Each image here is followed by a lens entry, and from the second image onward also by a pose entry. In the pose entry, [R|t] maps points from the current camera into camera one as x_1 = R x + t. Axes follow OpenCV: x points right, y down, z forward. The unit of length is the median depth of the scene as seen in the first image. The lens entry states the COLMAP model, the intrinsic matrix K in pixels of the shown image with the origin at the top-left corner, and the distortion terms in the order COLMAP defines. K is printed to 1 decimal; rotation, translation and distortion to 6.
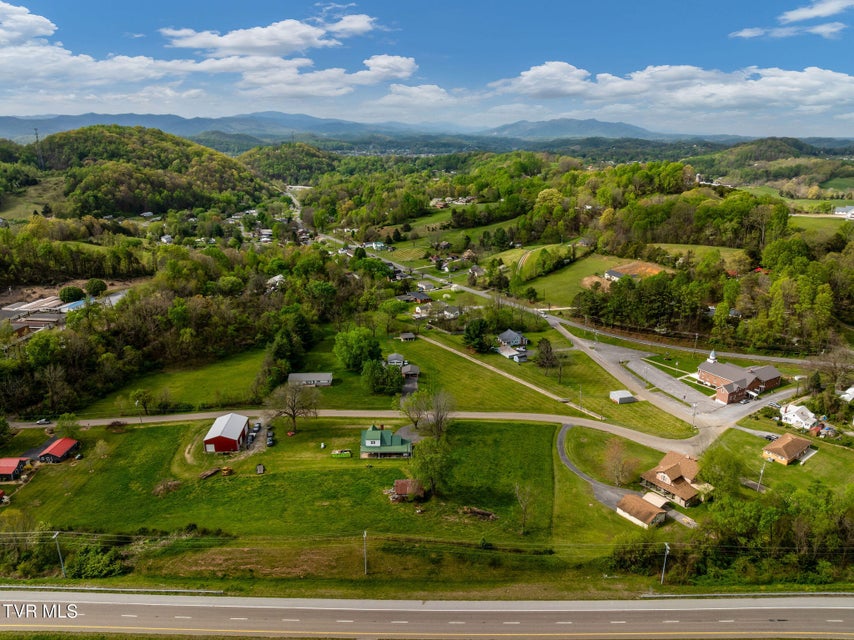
lens RADIAL K [[603.0, 0, 431.8], [0, 603.0, 319.0], [0, 0, 1]] dist [-0.036107, -0.000975]
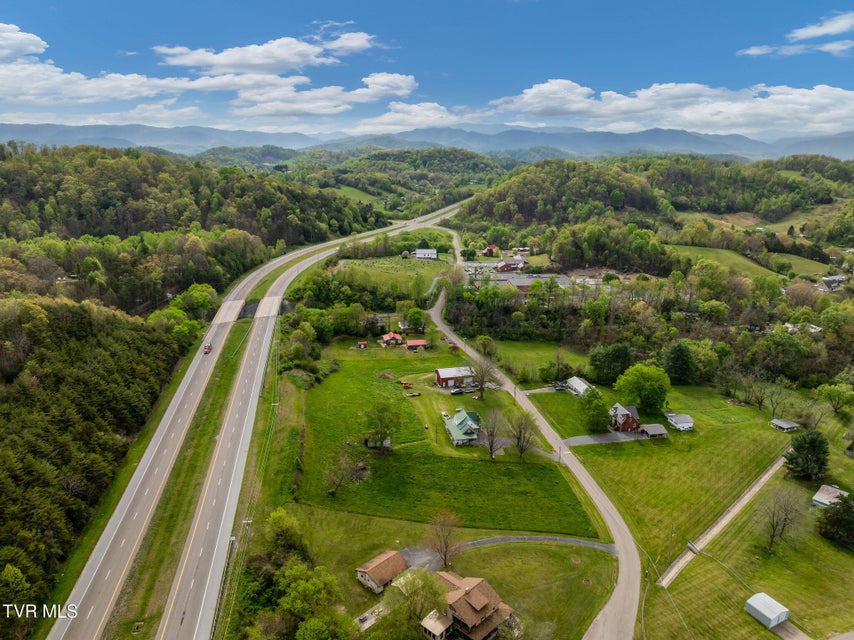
lens RADIAL K [[603.0, 0, 431.8], [0, 603.0, 319.0], [0, 0, 1]] dist [-0.036107, -0.000975]
pose [[0.183347, 0.268023, -0.945805, 0.545295], [-0.299348, 0.931645, 0.205981, -0.115014], [0.936363, 0.245359, 0.251046, 0.369516]]
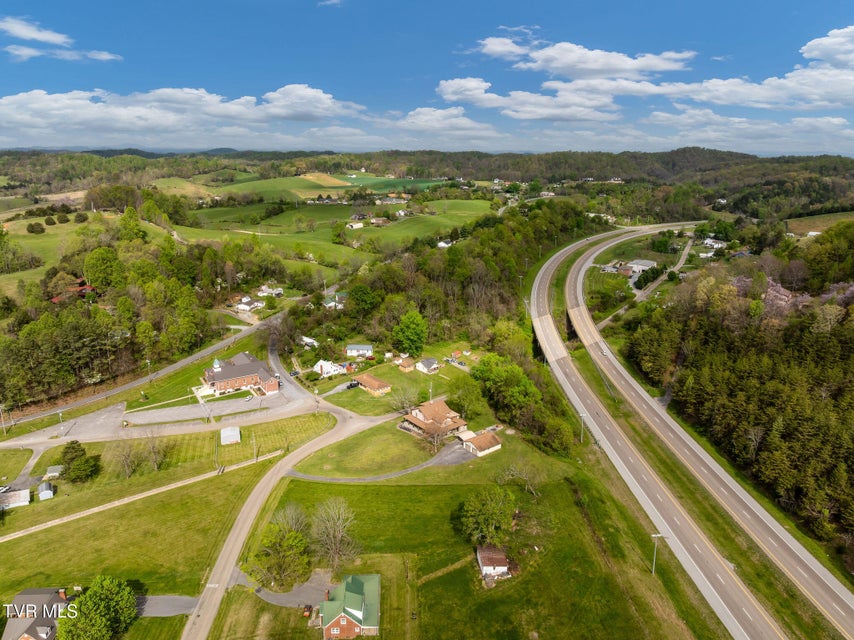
lens RADIAL K [[603.0, 0, 431.8], [0, 603.0, 319.0], [0, 0, 1]] dist [-0.036107, -0.000975]
pose [[-0.045907, -0.272942, 0.960935, -0.378482], [0.284390, 0.918572, 0.274496, -0.141305], [-0.957609, 0.285881, 0.035453, 0.482795]]
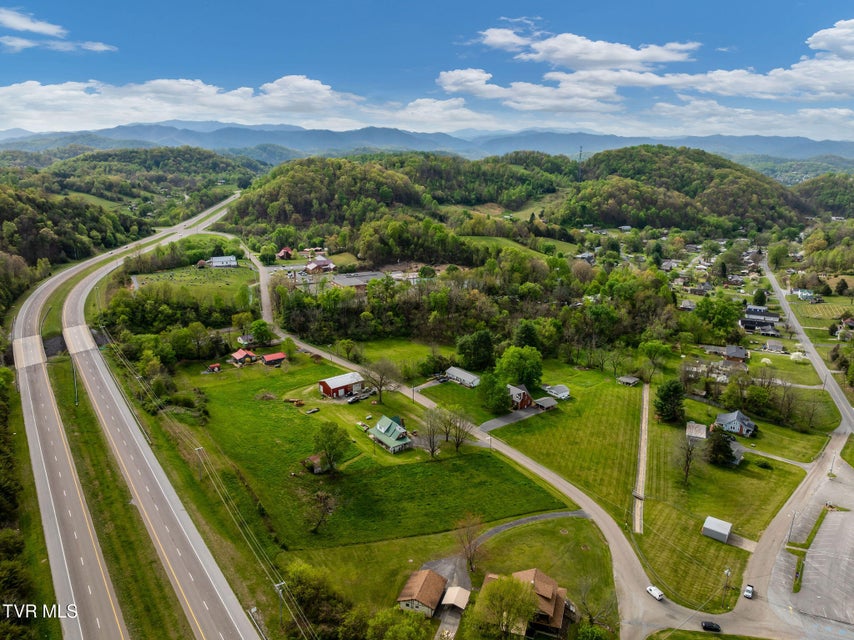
lens RADIAL K [[603.0, 0, 431.8], [0, 603.0, 319.0], [0, 0, 1]] dist [-0.036107, -0.000975]
pose [[0.589823, 0.223992, -0.775845, 0.457389], [-0.249567, 0.964290, 0.088668, -0.064810], [0.768001, 0.141327, 0.624661, 0.208184]]
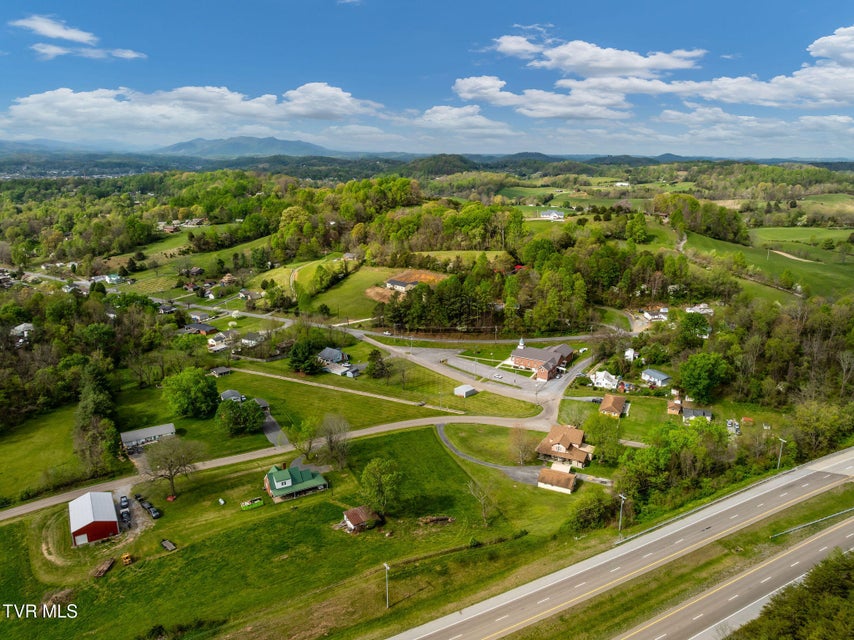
lens RADIAL K [[603.0, 0, 431.8], [0, 603.0, 319.0], [0, 0, 1]] dist [-0.036107, -0.000975]
pose [[0.875674, -0.122200, 0.467185, -0.176979], [0.135085, 0.990816, 0.005966, -0.011619], [-0.463624, 0.057885, 0.884139, 0.037854]]
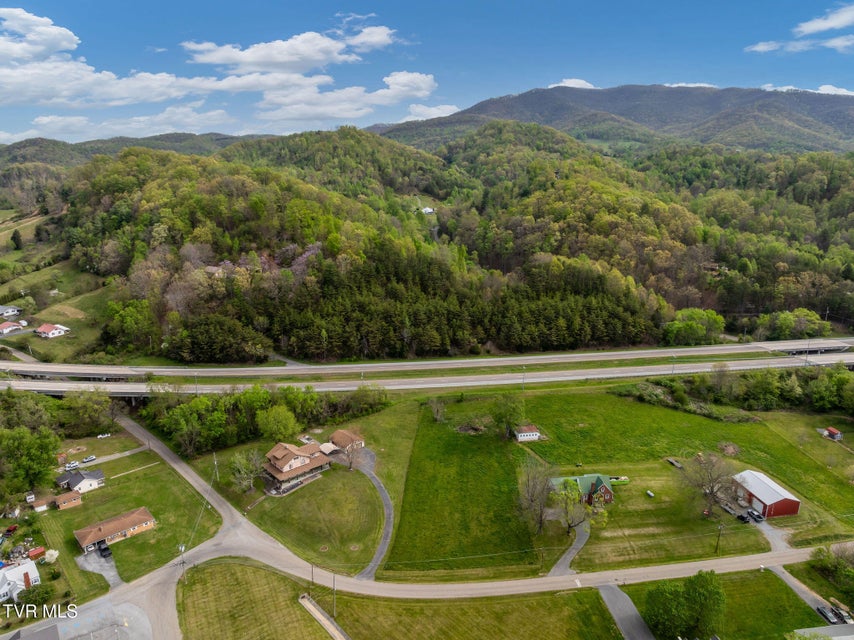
lens RADIAL K [[603.0, 0, 431.8], [0, 603.0, 319.0], [0, 0, 1]] dist [-0.036107, -0.000975]
pose [[-0.993077, 0.023525, -0.115086, 0.152641], [-0.042310, 0.842346, 0.537274, -0.301260], [0.109582, 0.538424, -0.835519, 0.968430]]
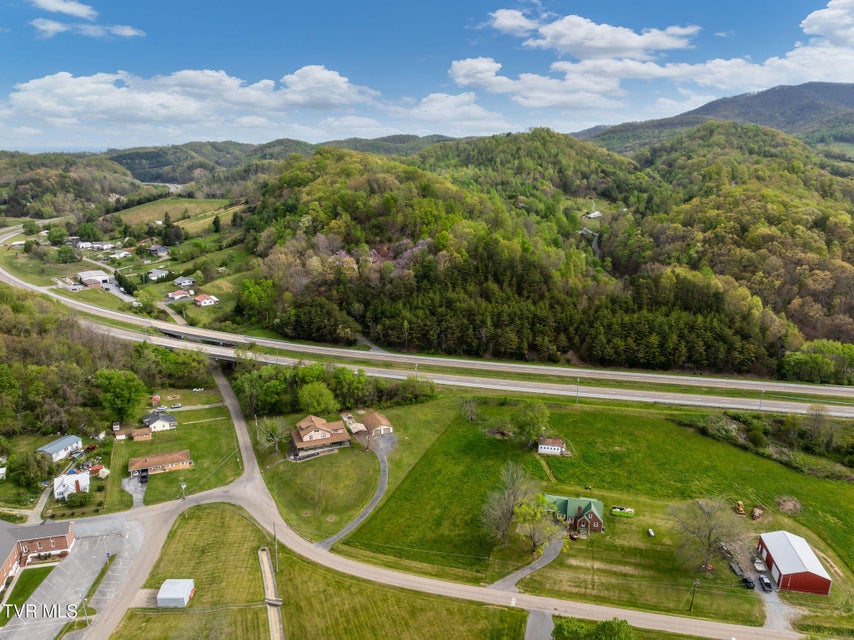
lens RADIAL K [[603.0, 0, 431.8], [0, 603.0, 319.0], [0, 0, 1]] dist [-0.036107, -0.000975]
pose [[-0.970261, -0.075197, 0.230085, -0.034056], [0.060484, 0.845058, 0.531242, -0.300446], [-0.234383, 0.529360, -0.815379, 0.968280]]
